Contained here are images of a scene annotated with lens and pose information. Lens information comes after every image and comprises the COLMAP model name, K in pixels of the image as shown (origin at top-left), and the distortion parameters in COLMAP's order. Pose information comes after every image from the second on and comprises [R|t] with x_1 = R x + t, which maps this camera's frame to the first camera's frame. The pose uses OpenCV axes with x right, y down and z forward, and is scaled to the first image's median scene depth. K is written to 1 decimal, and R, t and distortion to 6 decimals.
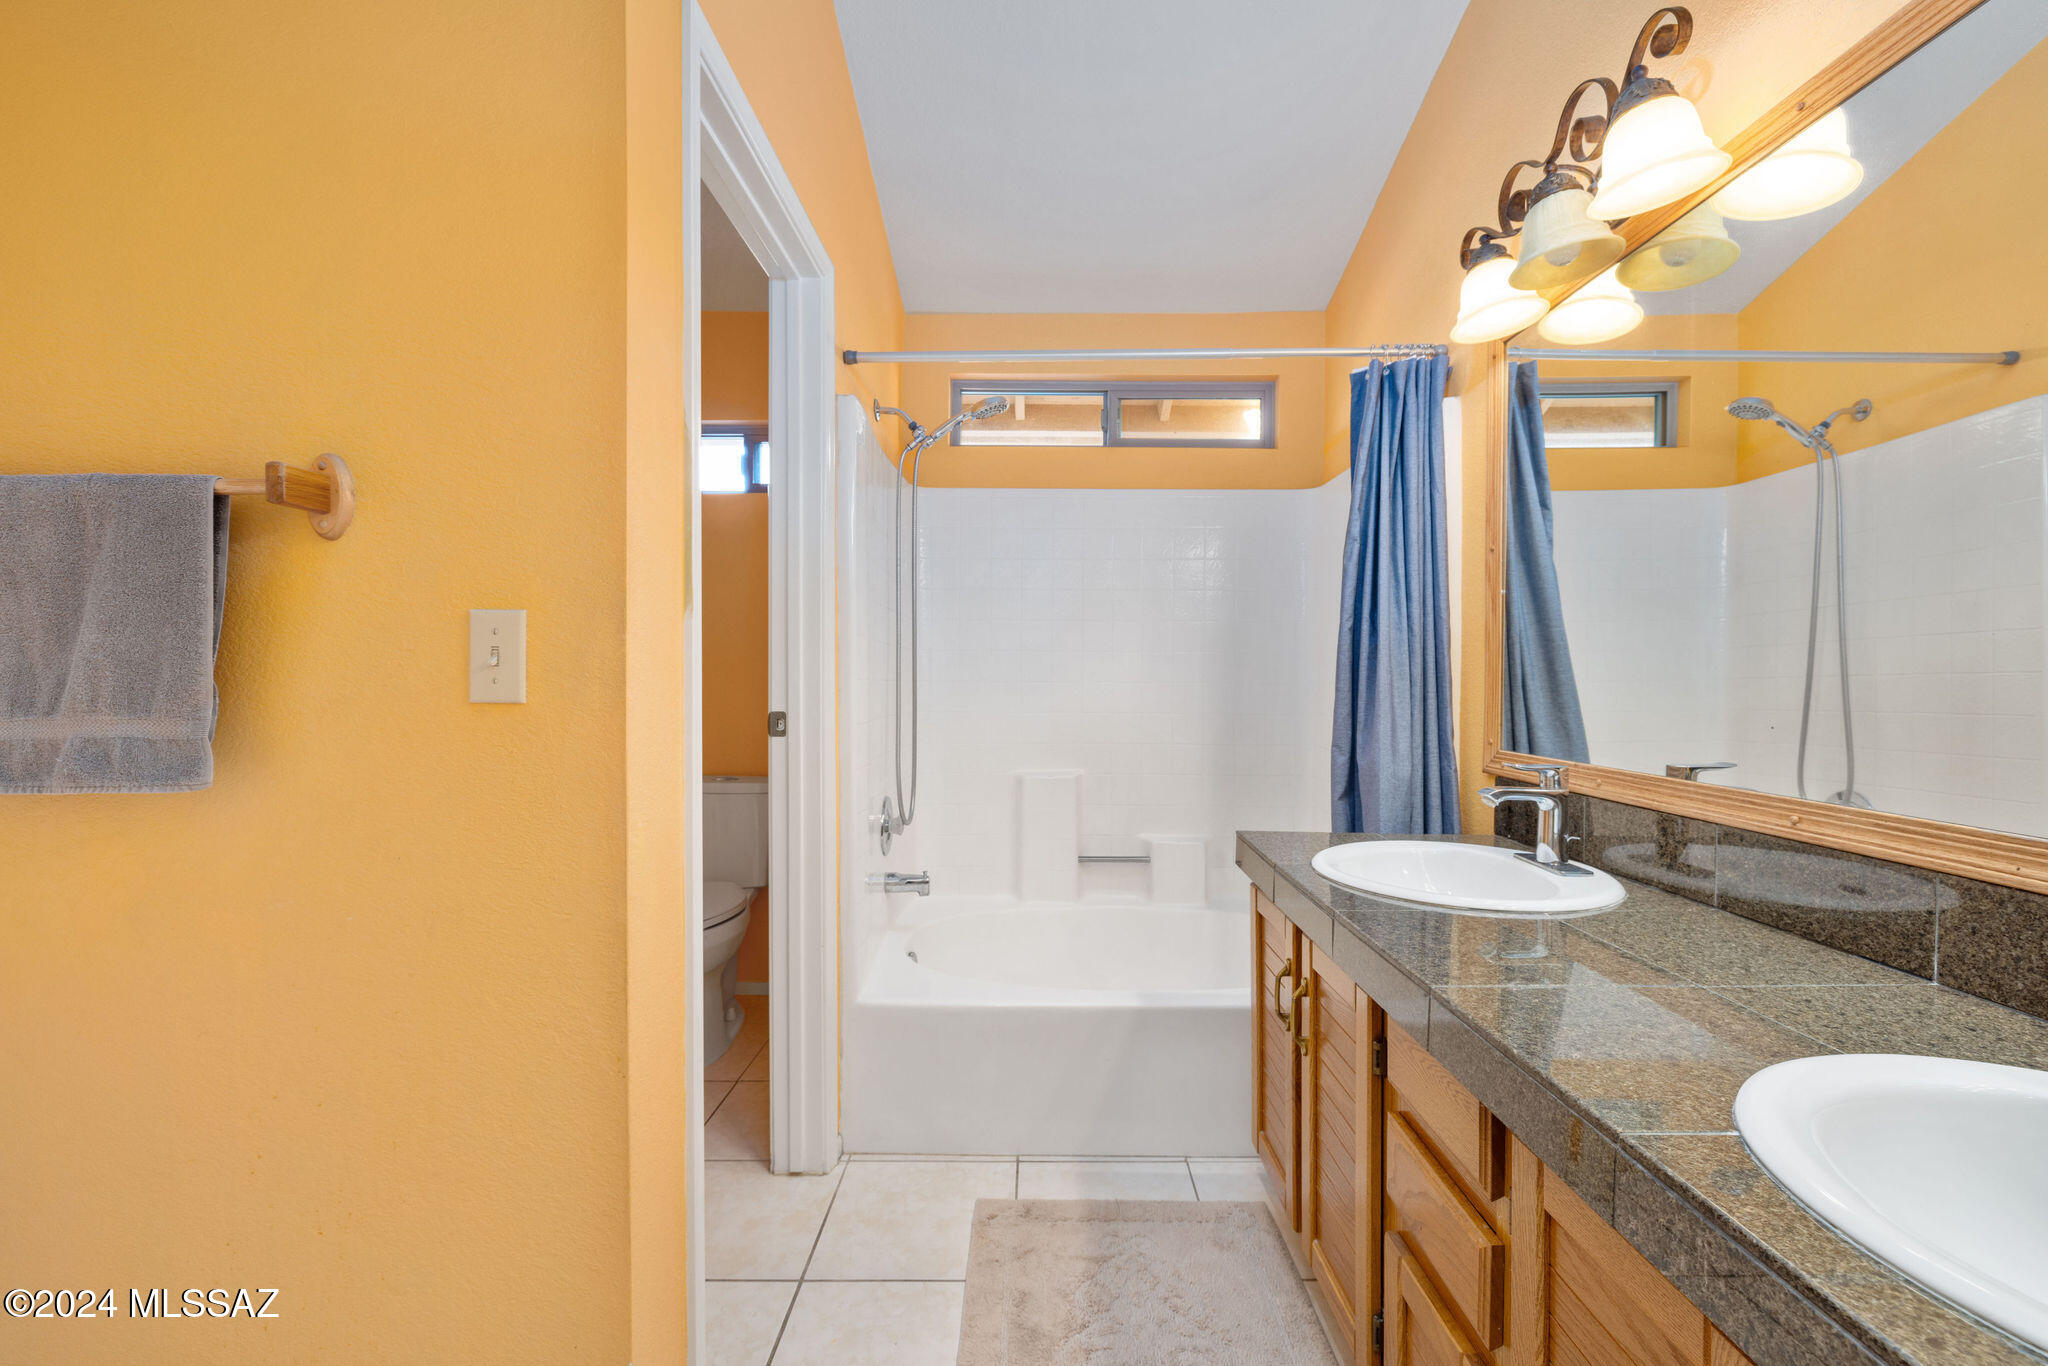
lens RADIAL K [[862.8, 0, 1023.0], [0, 862.8, 676.4], [0, 0, 1]] dist [-0.001865, -0.000031]
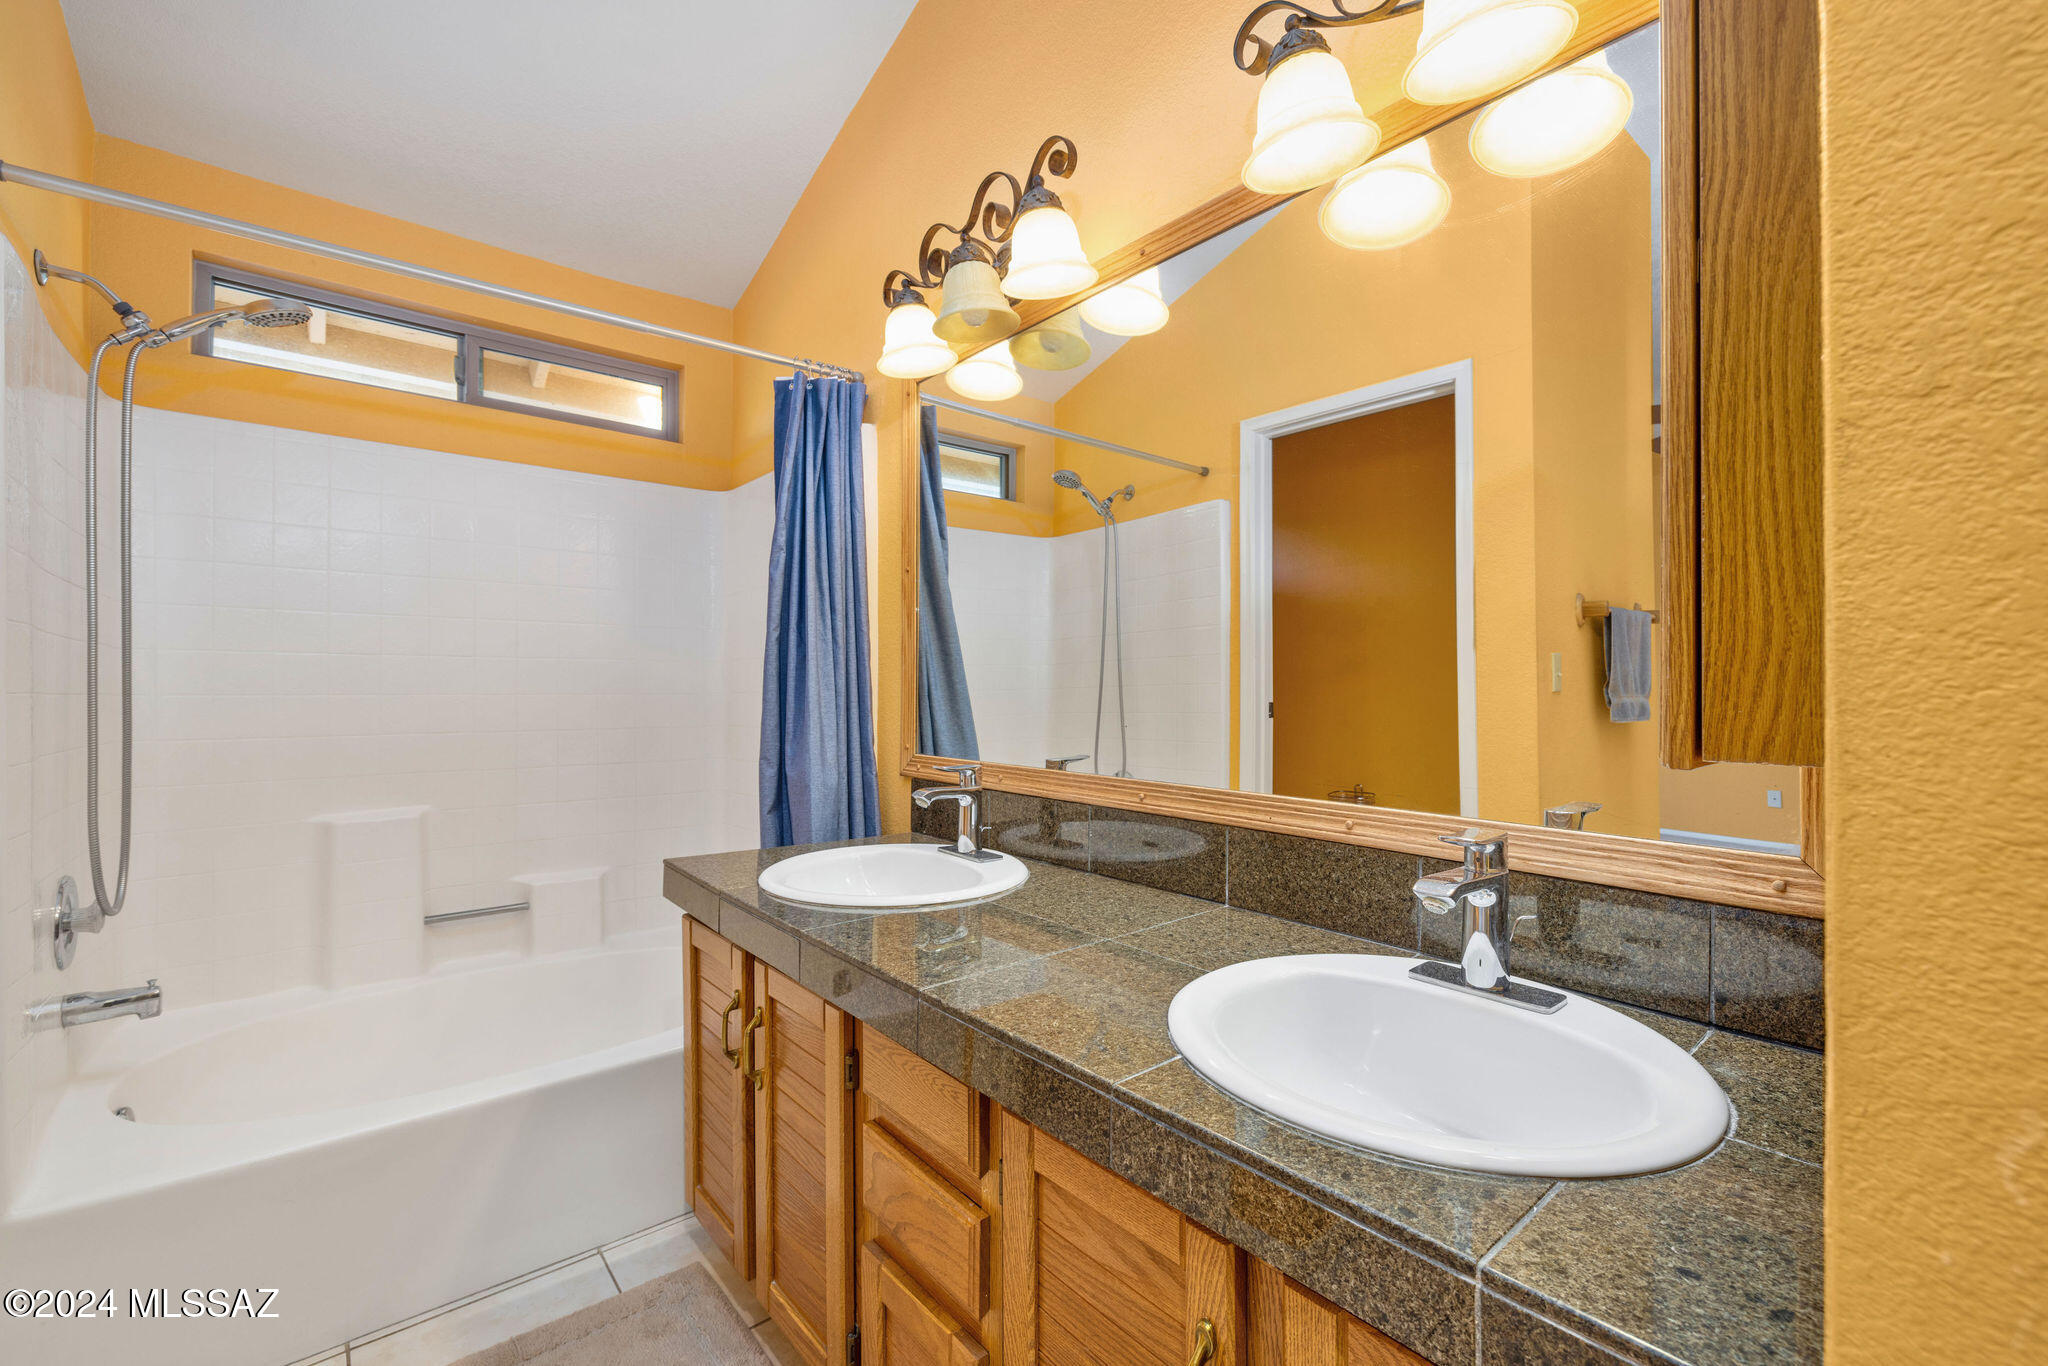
lens RADIAL K [[862.8, 0, 1025.2], [0, 862.8, 684.7], [0, 0, 1]] dist [-0.001865, -0.000031]
pose [[0.755042, 0.000568, 0.655676, -0.061513], [0.000971, 0.999998, -0.001984, -0.000630], [-0.655676, 0.002135, 0.755040, 0.083826]]
